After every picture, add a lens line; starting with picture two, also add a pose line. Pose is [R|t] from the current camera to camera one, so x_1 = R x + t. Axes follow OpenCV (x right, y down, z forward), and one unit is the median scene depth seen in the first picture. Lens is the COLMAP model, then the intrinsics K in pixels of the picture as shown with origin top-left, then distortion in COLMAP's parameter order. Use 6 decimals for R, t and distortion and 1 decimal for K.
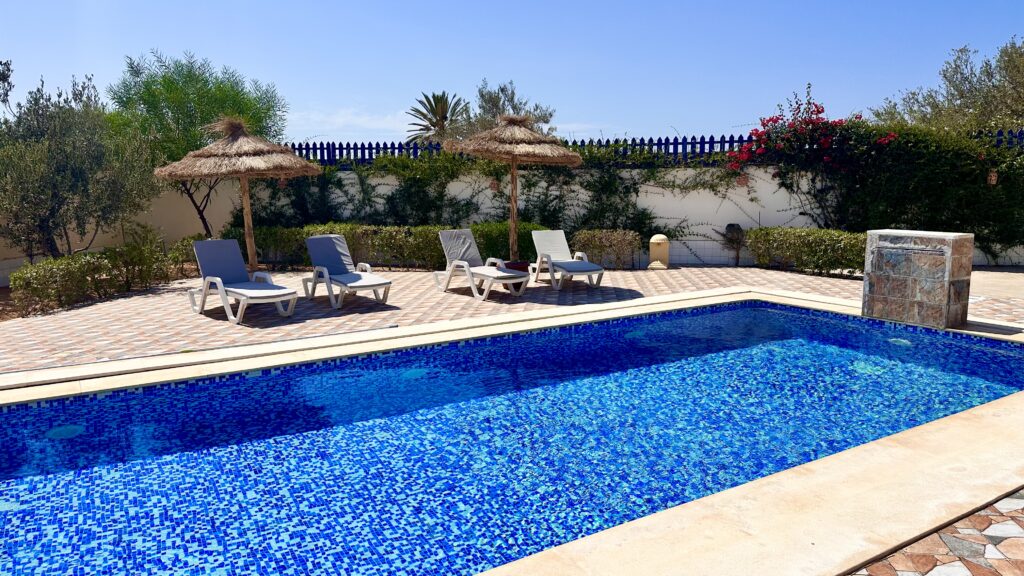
lens RADIAL K [[675.4, 0, 516.9], [0, 675.4, 288.9], [0, 0, 1]] dist [0.000770, -0.001019]
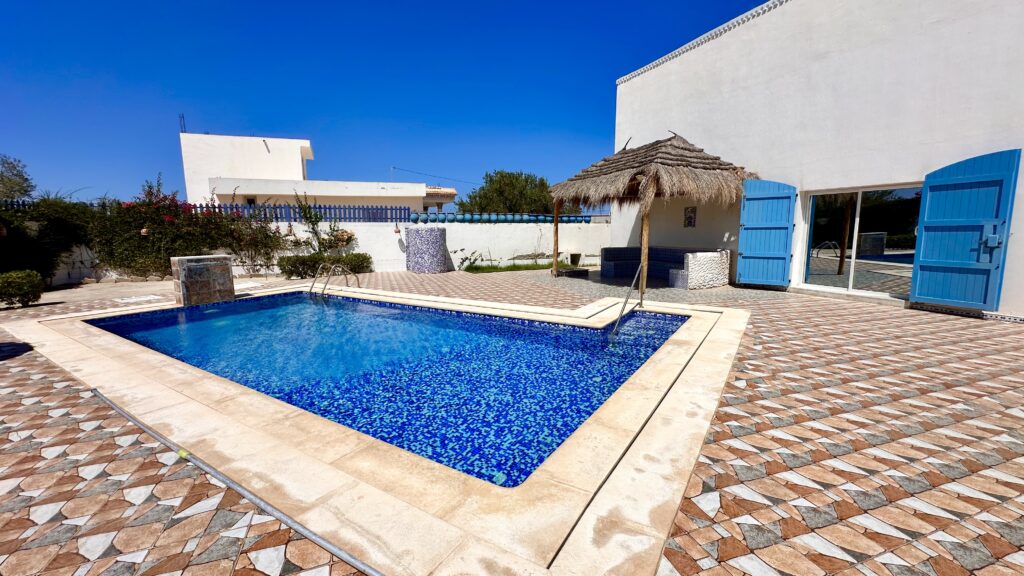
lens RADIAL K [[404.6, 0, 510.4], [0, 404.6, 284.9], [0, 0, 1]] dist [0.000227, 0.000163]
pose [[-0.495771, -0.099416, 0.862744, -0.887304], [0.150952, 0.968440, 0.198339, -0.104324], [-0.855234, 0.228564, -0.465117, 0.823216]]
